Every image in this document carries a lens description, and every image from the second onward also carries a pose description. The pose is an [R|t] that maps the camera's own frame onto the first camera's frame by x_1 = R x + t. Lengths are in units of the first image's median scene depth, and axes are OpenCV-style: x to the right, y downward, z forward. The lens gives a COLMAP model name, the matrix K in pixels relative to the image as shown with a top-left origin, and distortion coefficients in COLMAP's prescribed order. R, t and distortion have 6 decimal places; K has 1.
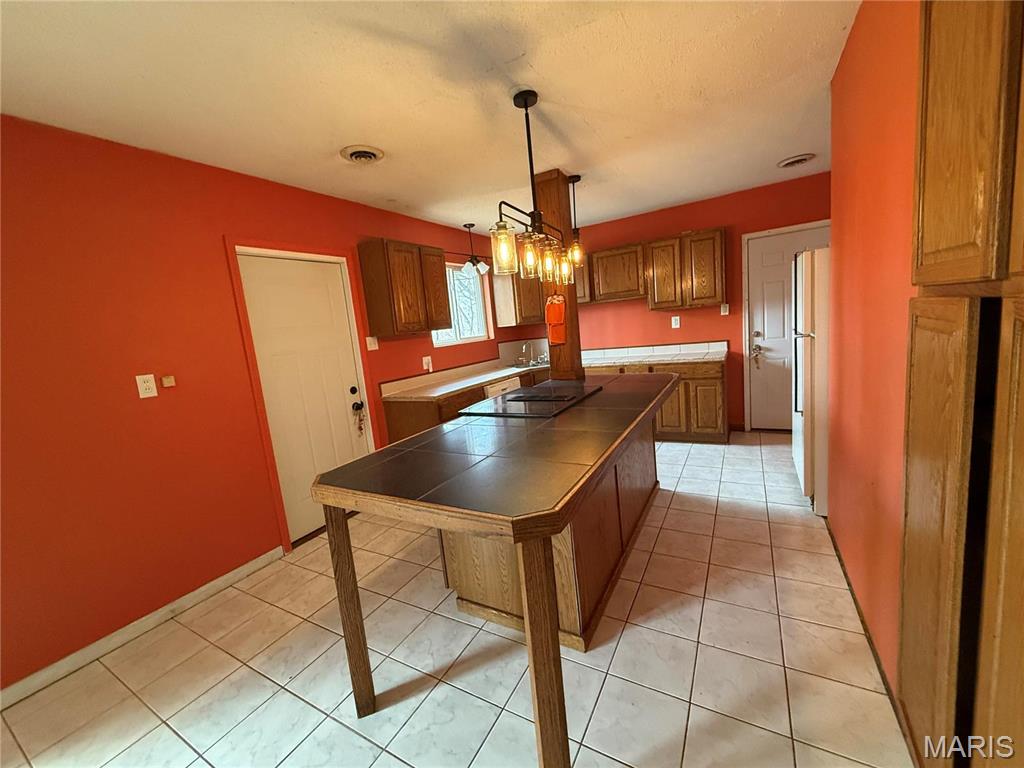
lens RADIAL K [[407.7, 0, 509.5], [0, 407.7, 384.4], [0, 0, 1]] dist [-0.000351, 0.000136]
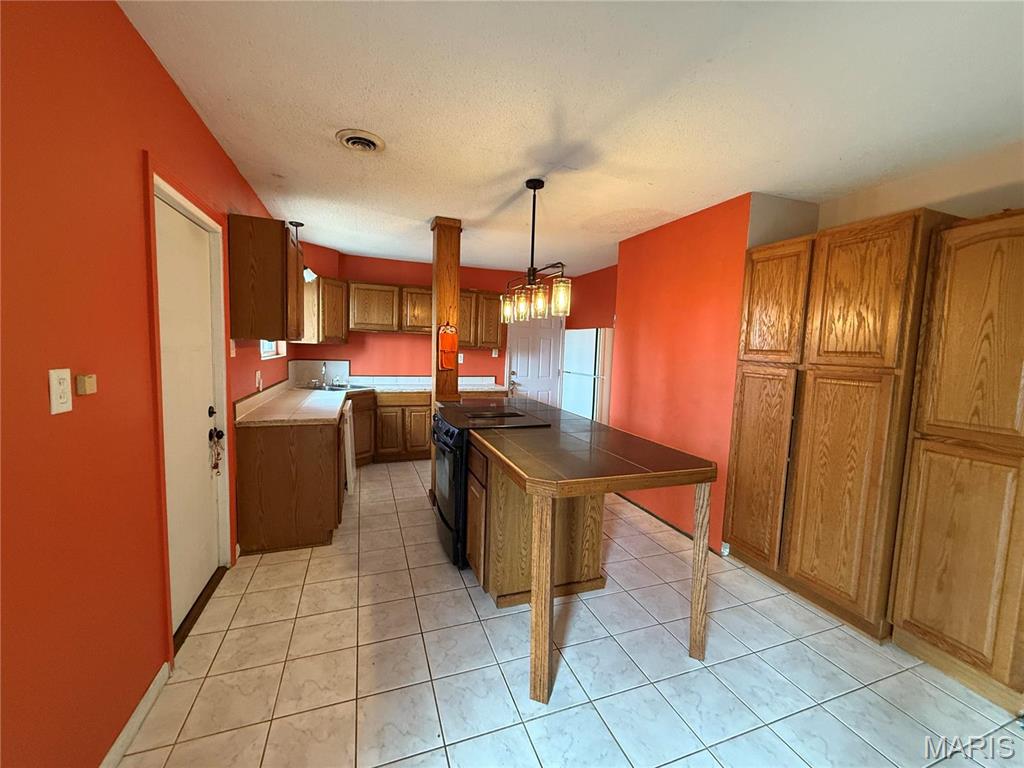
lens RADIAL K [[407.7, 0, 509.5], [0, 407.7, 384.4], [0, 0, 1]] dist [-0.000351, 0.000136]
pose [[0.639870, 0.051191, 0.766777, -0.950677], [0.010685, 0.997090, -0.075483, 0.041834], [-0.768409, 0.056492, 0.637461, 0.250395]]
